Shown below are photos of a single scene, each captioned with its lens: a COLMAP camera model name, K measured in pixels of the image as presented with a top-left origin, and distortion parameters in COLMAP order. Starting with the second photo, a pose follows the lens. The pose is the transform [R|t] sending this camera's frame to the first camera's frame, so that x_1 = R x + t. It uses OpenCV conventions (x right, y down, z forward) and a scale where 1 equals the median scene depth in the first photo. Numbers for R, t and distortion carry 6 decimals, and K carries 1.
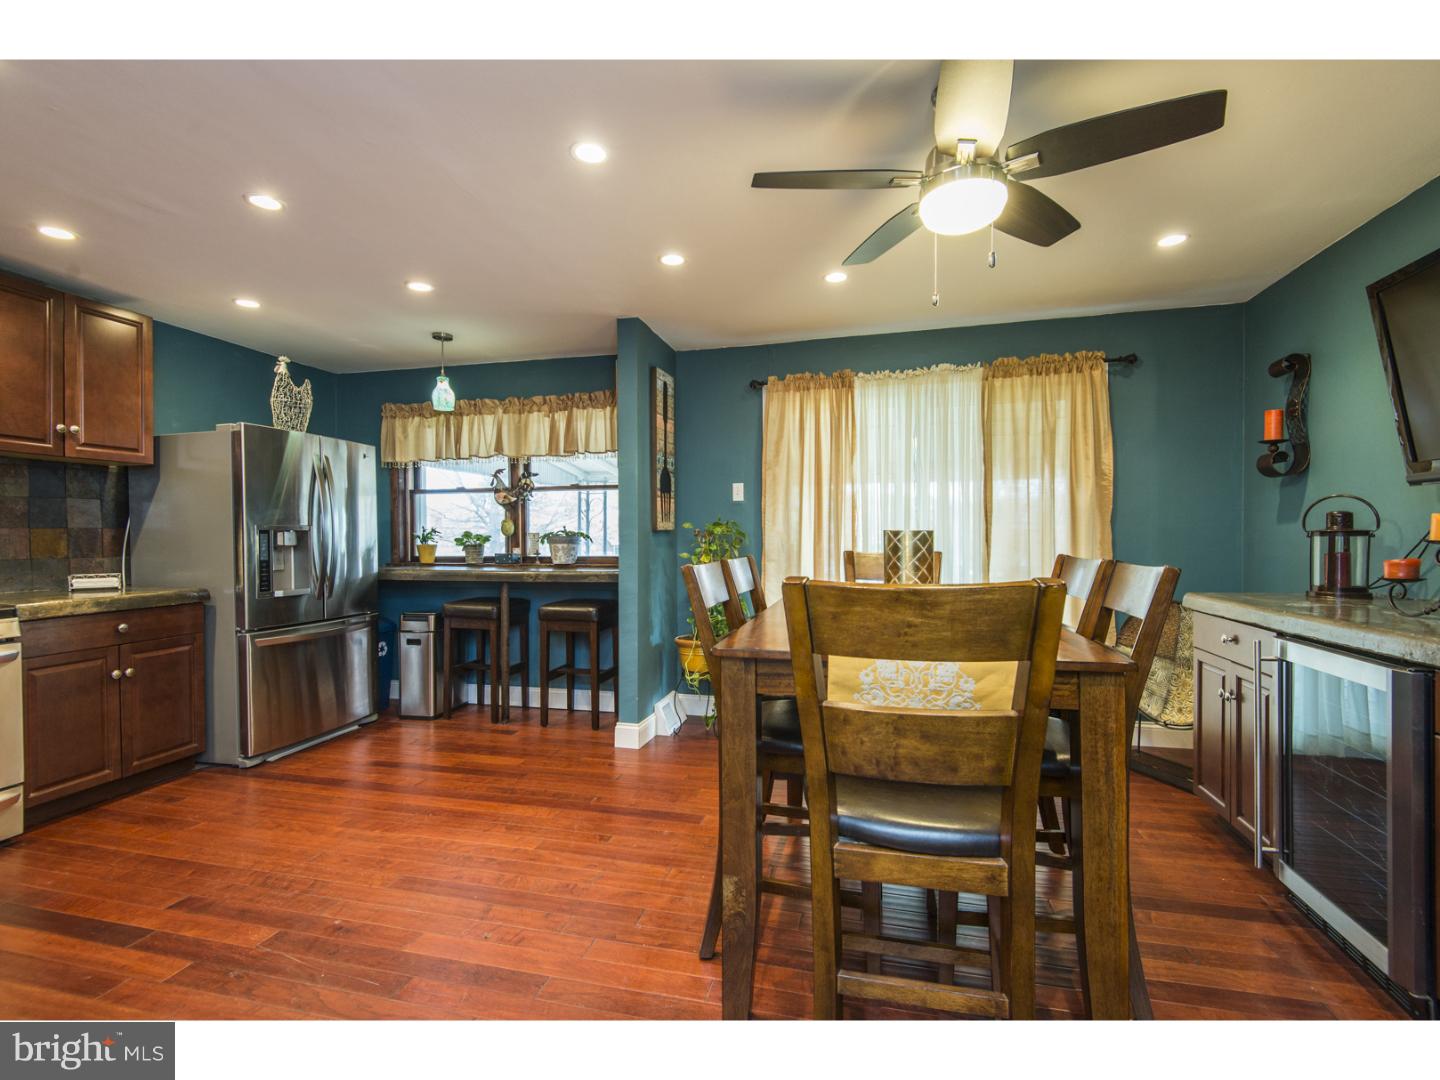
lens RADIAL K [[664.1, 0, 710.9], [0, 664.1, 545.4], [0, 0, 1]] dist [0.033759, -0.020132]
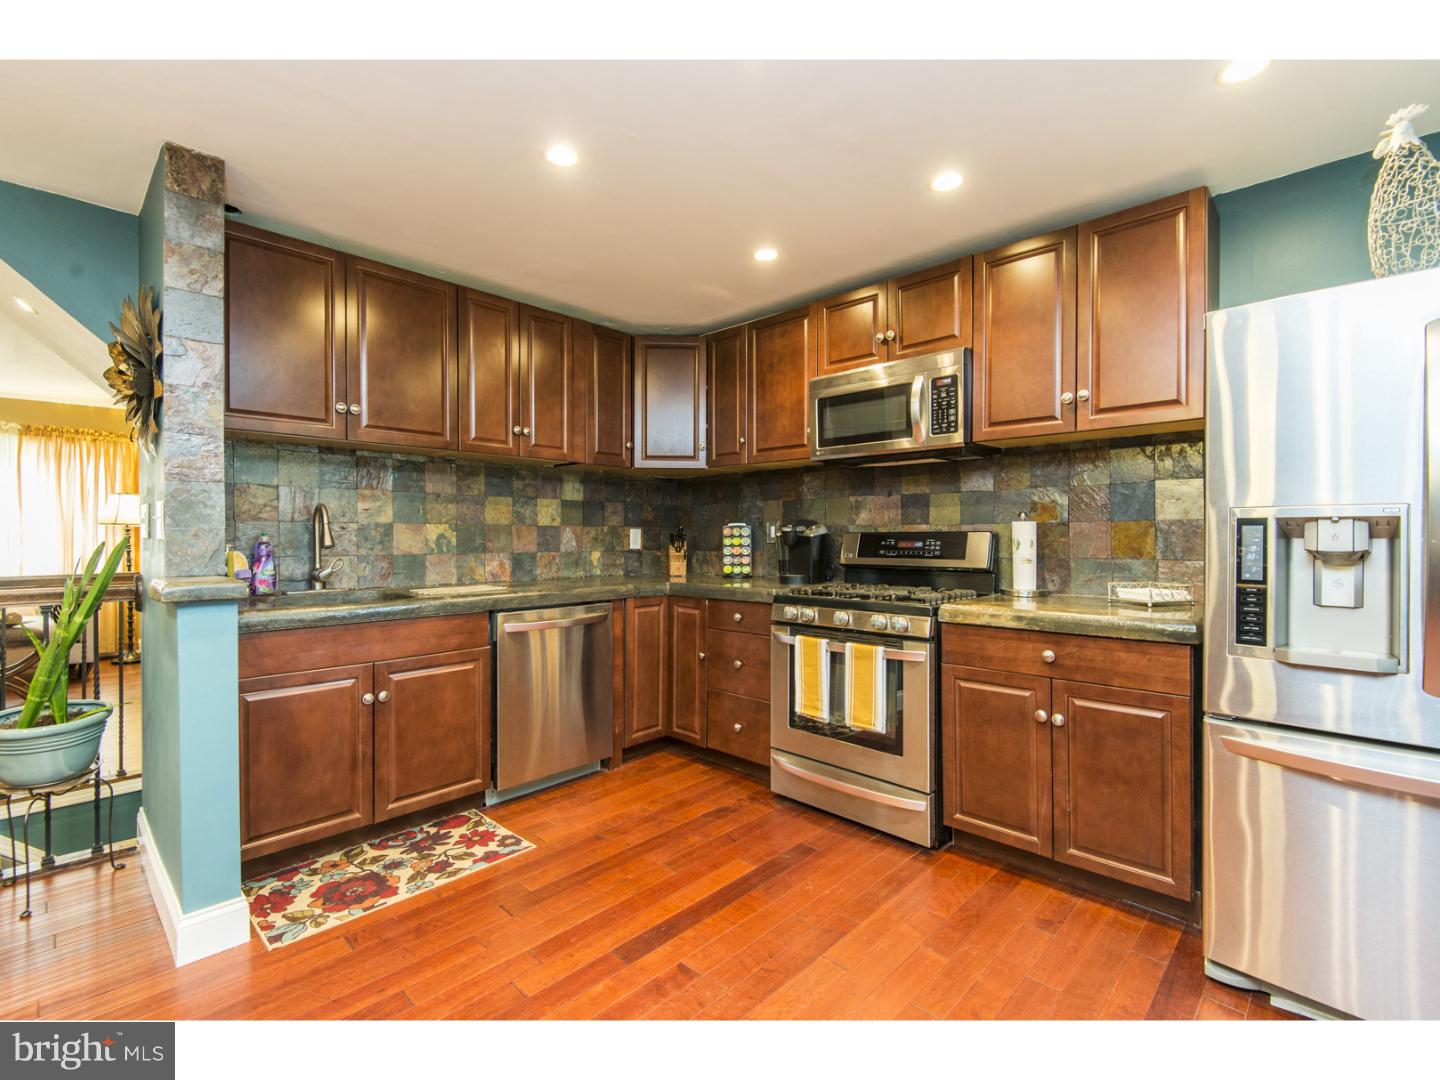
lens RADIAL K [[664.1, 0, 730.8], [0, 664.1, 536.8], [0, 0, 1]] dist [0.033759, -0.020132]
pose [[-0.480382, 0.007220, -0.877030, -0.041157], [-0.004900, 0.999928, 0.010915, -0.009860], [0.877046, 0.009541, -0.480312, 0.700954]]
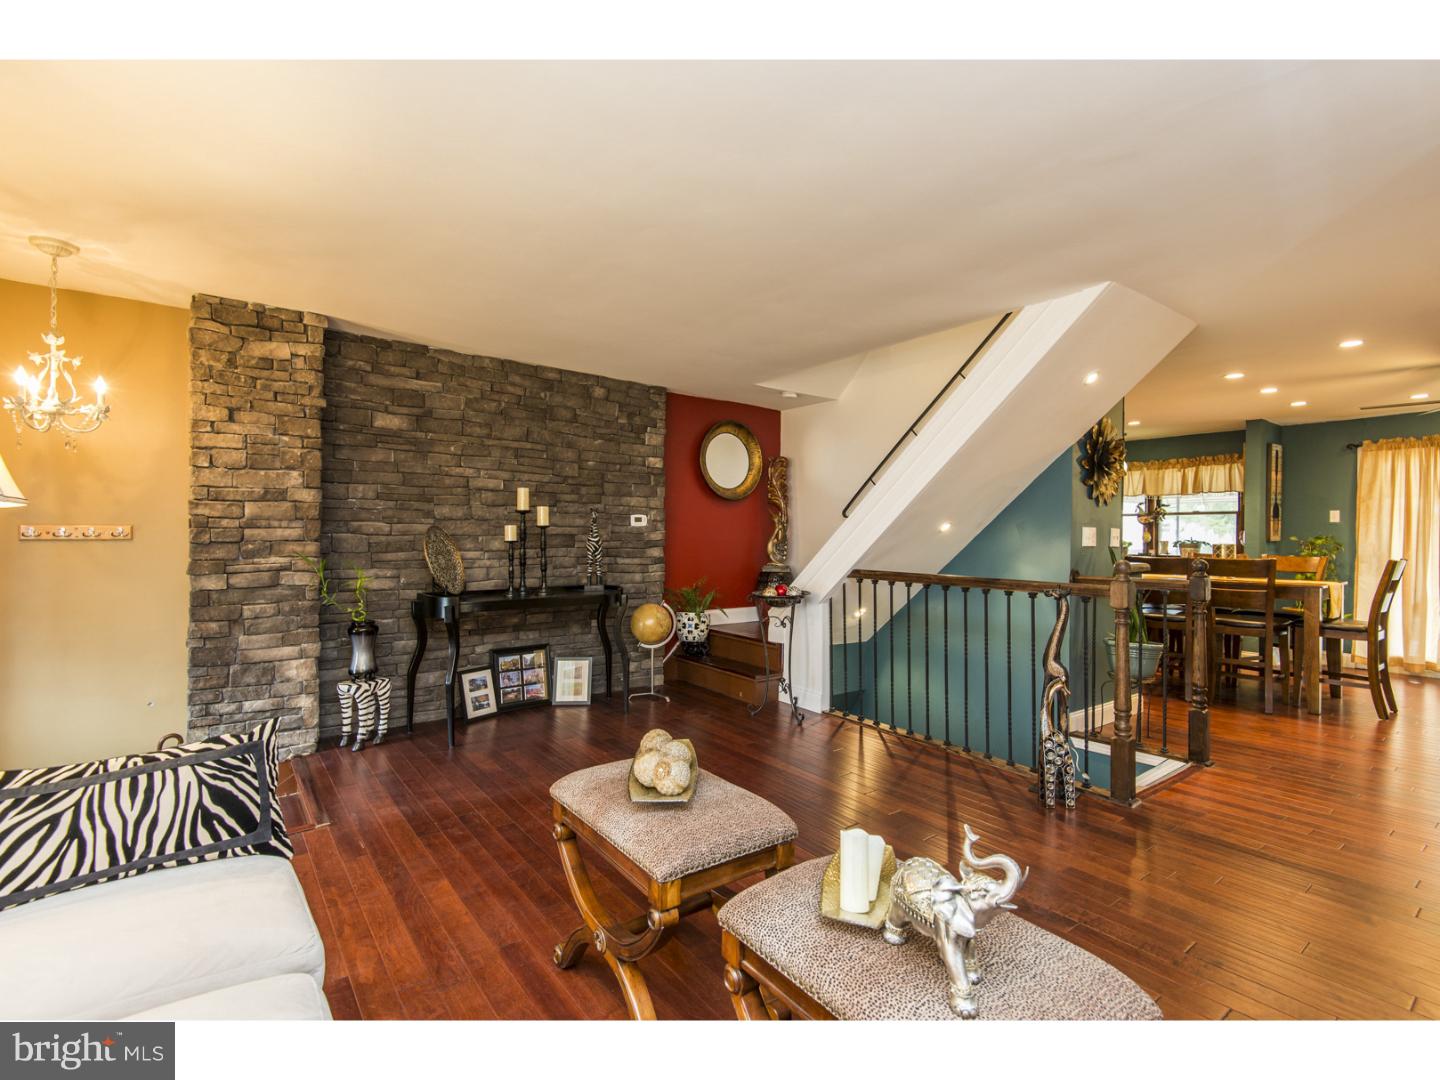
lens RADIAL K [[664.1, 0, 727.3], [0, 664.1, 547.8], [0, 0, 1]] dist [0.033759, -0.020132]
pose [[0.795142, 0.018864, -0.606130, -0.134738], [-0.017030, 0.999816, 0.008775, 0.002434], [0.606184, 0.003345, 0.795317, -1.123296]]
